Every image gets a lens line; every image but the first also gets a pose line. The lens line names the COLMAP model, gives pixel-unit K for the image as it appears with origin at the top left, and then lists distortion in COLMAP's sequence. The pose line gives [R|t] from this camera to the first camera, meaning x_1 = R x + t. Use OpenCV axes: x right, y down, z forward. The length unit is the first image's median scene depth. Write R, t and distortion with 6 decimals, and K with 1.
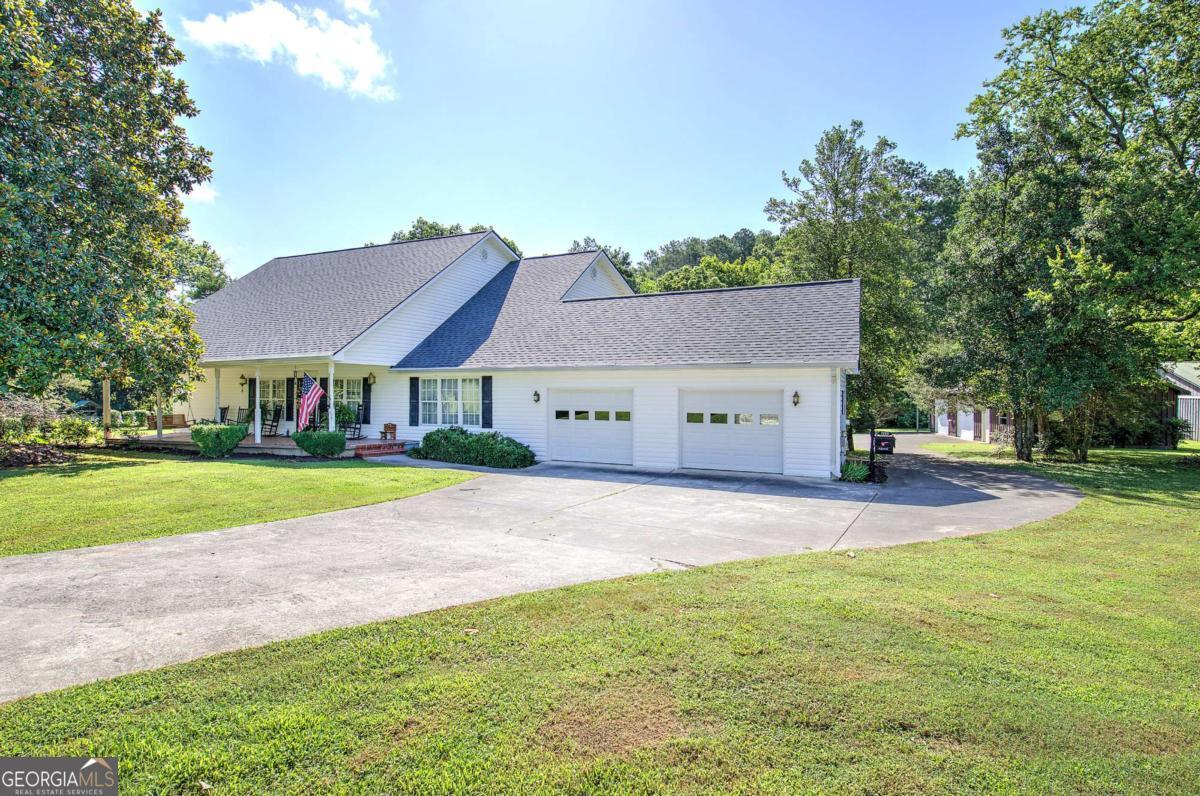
lens RADIAL K [[602.9, 0, 602.1], [0, 602.9, 398.9], [0, 0, 1]] dist [-0.000627, 0.000121]
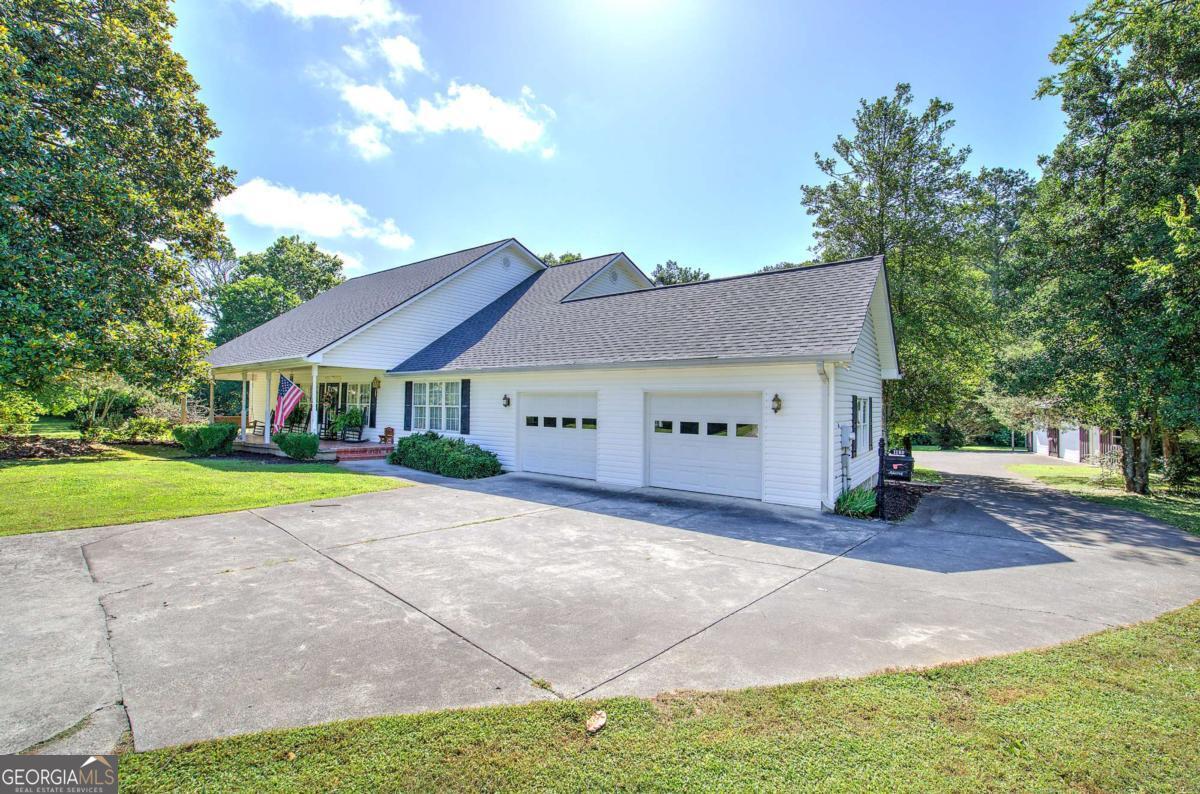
lens RADIAL K [[527.8, 0, 601.5], [0, 527.8, 397.0], [0, 0, 1]] dist [-0.003509, -0.000218]
pose [[0.979417, 0.008219, -0.201681, 0.179037], [-0.014022, 0.999527, -0.027359, 0.009620], [0.201361, 0.029624, 0.979069, 0.220393]]
